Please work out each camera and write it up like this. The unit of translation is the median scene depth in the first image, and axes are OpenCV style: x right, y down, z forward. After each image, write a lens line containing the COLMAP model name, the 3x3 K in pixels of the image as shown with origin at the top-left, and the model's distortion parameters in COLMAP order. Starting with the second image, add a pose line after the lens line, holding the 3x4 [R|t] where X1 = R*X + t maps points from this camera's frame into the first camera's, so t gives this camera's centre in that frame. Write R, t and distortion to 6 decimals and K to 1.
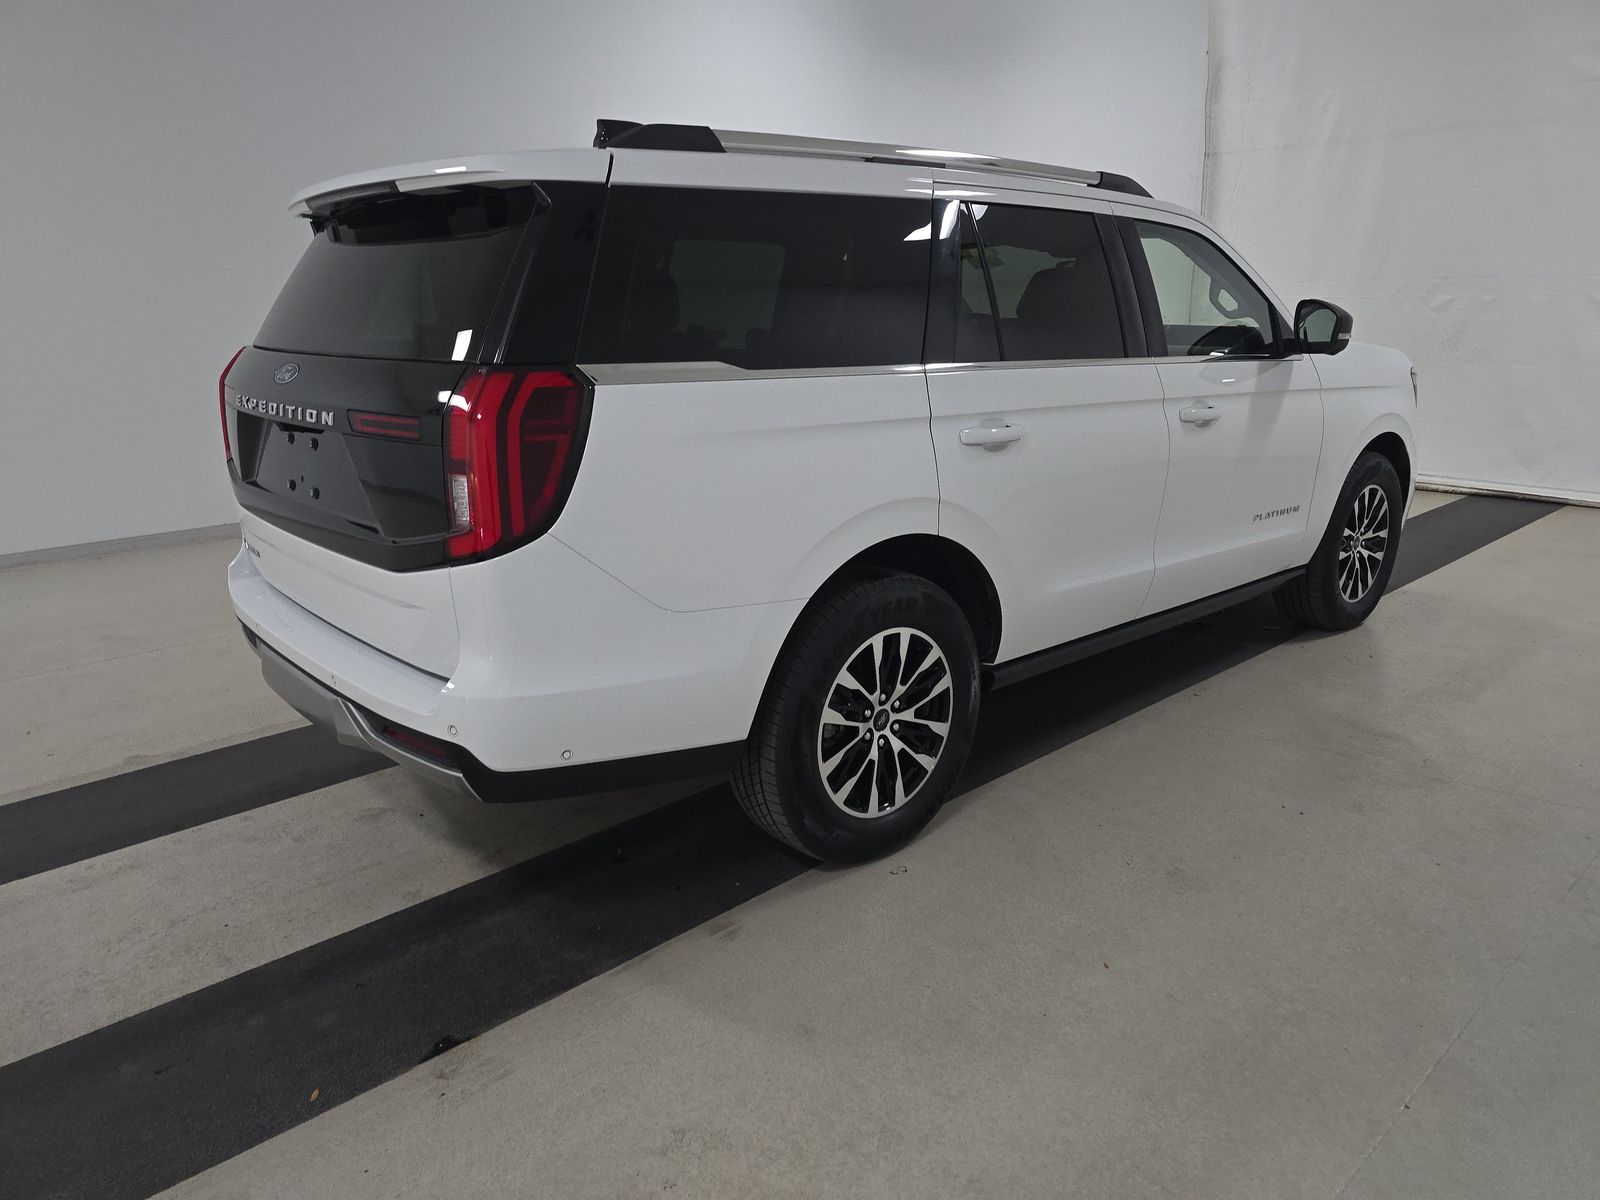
lens RADIAL K [[1069.5, 0, 800.0], [0, 1069.5, 600.0], [0, 0, 1]] dist [-0.000171, -0.000888]
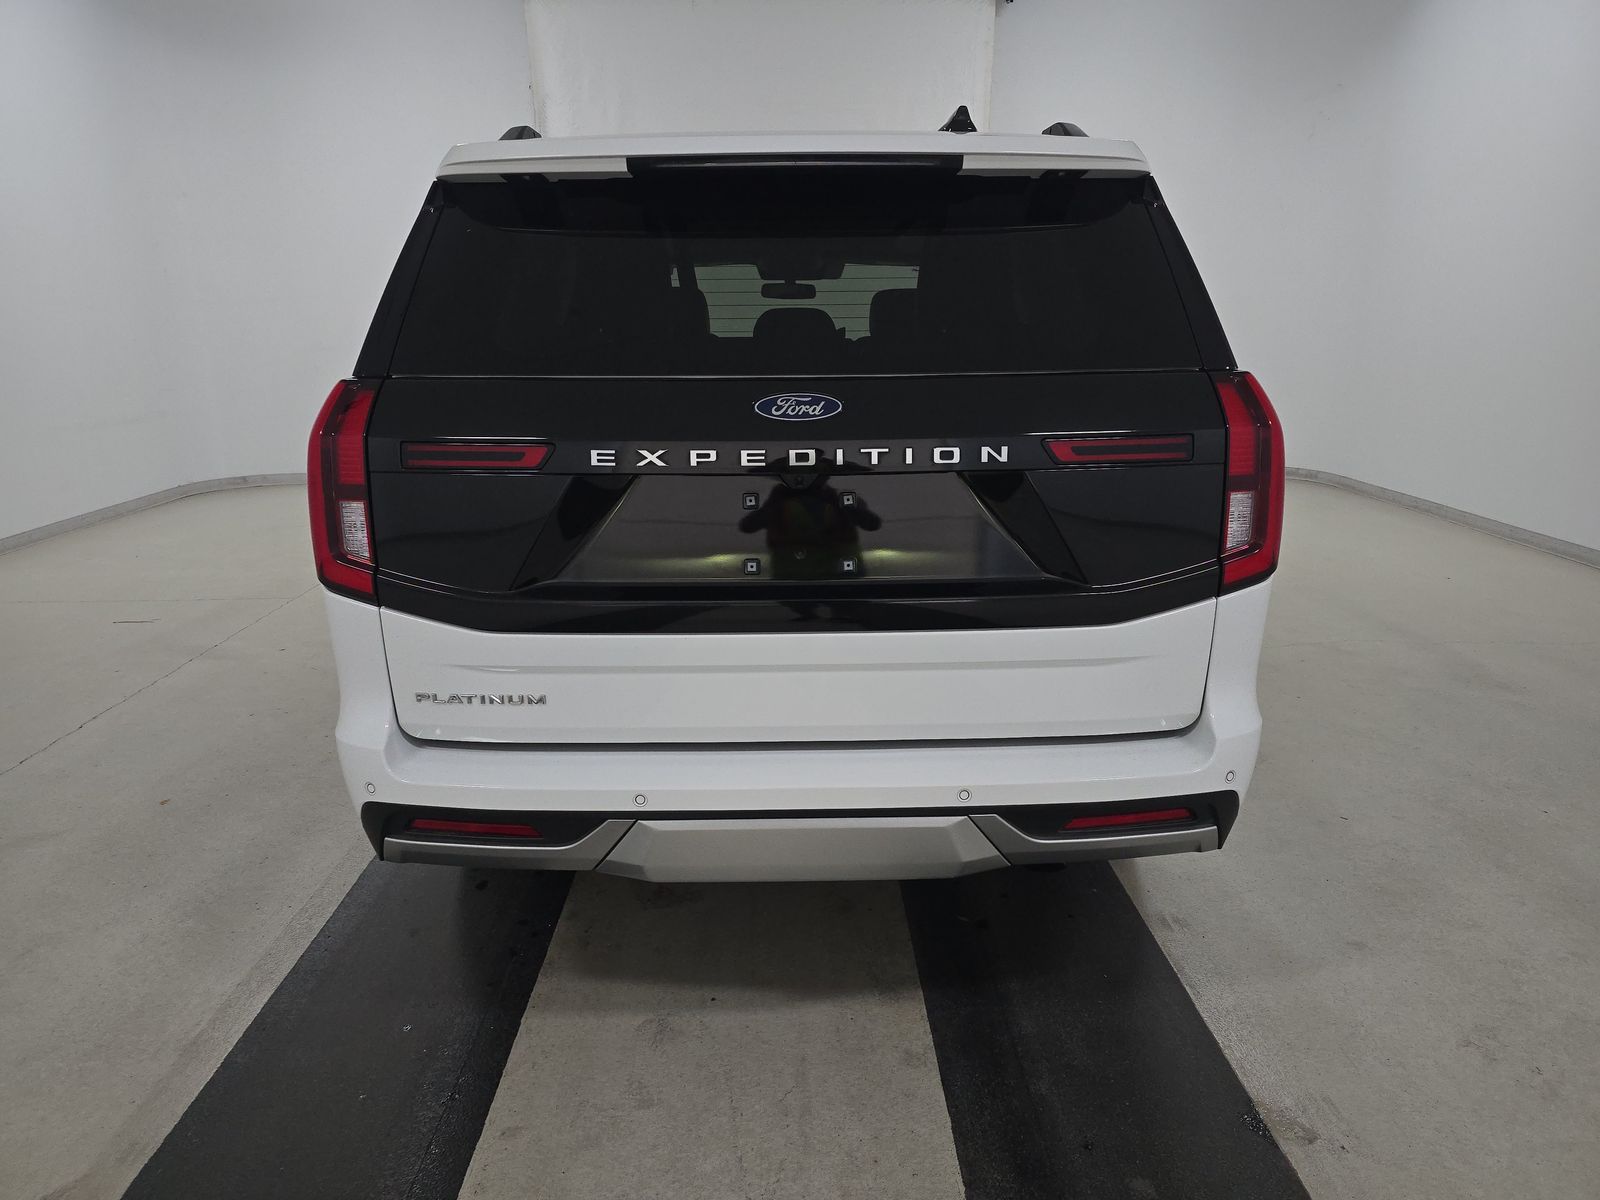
lens RADIAL K [[1062.7, 0, 800.5], [0, 1062.7, 608.7], [0, 0, 1]] dist [0.000269, -0.003139]
pose [[0.675904, -0.193776, 0.711058, -1.160477], [0.210908, 0.975322, 0.065311, -0.148402], [-0.706166, 0.105824, 0.700093, 0.604298]]
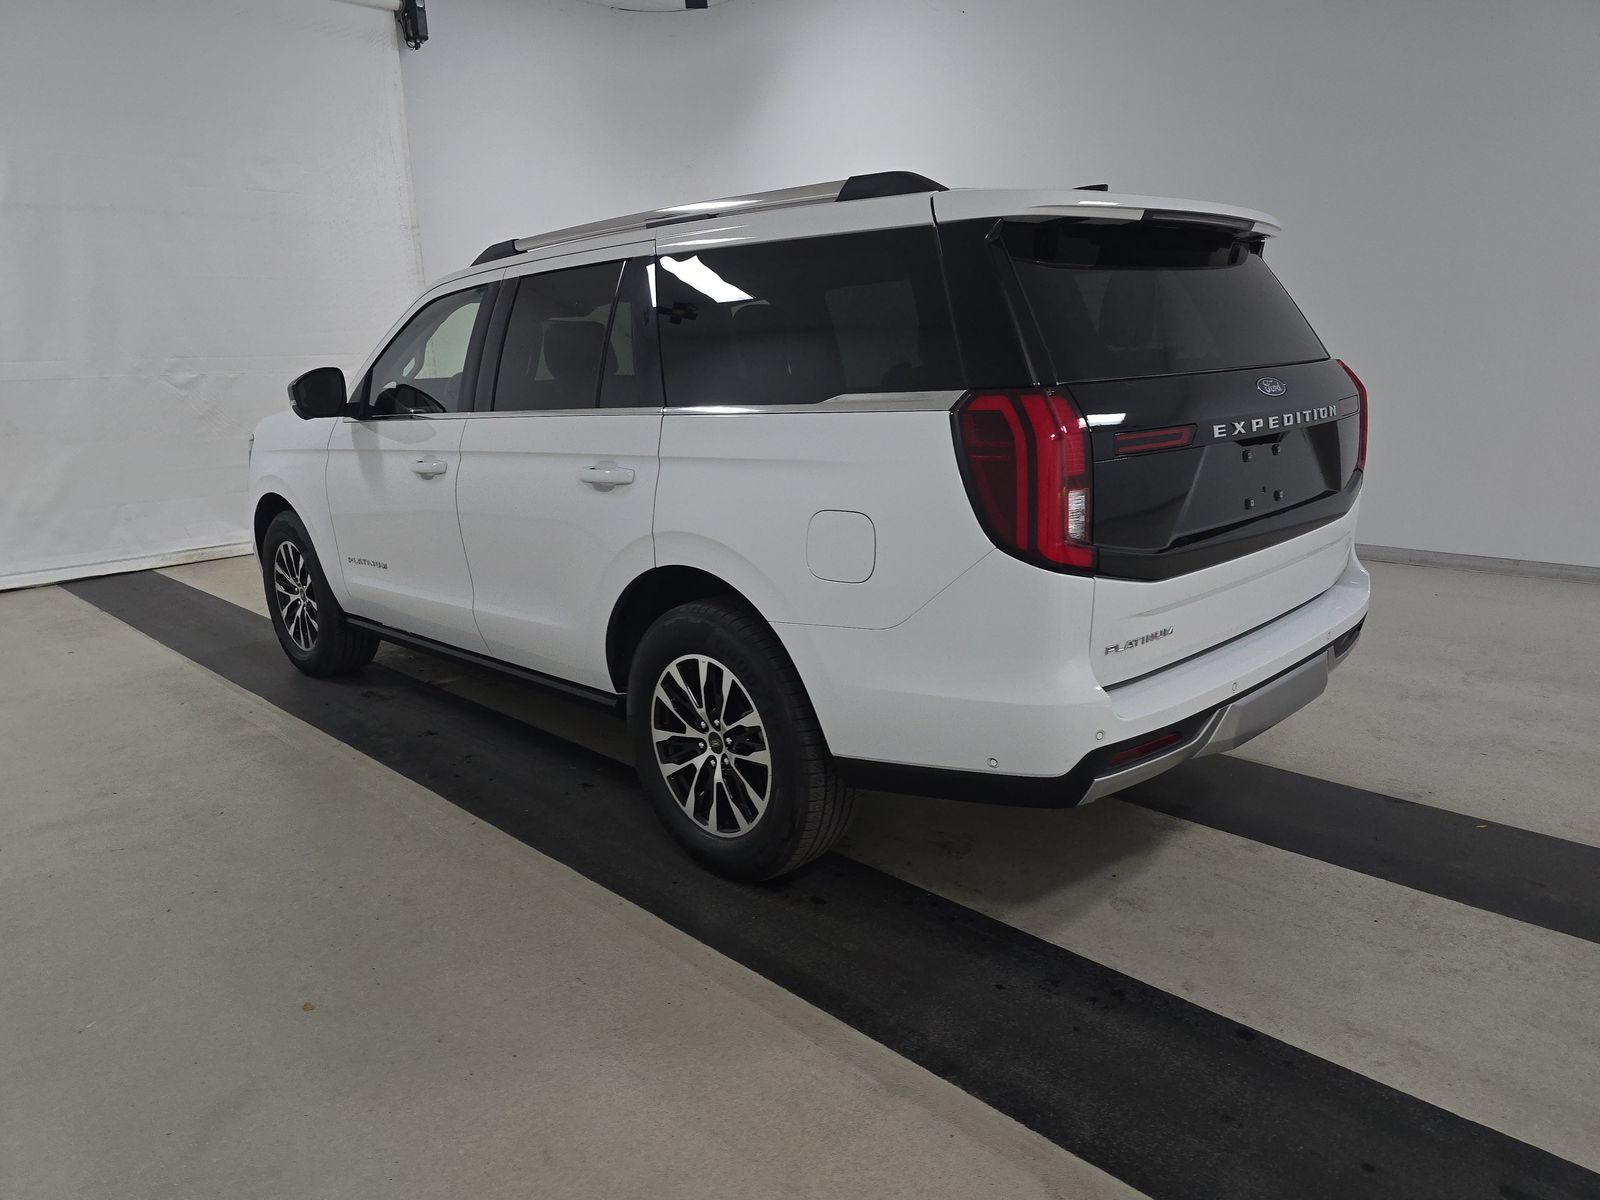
lens RADIAL K [[1062.7, 0, 800.5], [0, 1062.7, 608.7], [0, 0, 1]] dist [0.000269, -0.003139]
pose [[-0.002435, -0.236524, 0.971623, -1.755158], [0.322574, 0.919500, 0.224644, -0.450323], [-0.946541, 0.313967, 0.074058, 1.631997]]
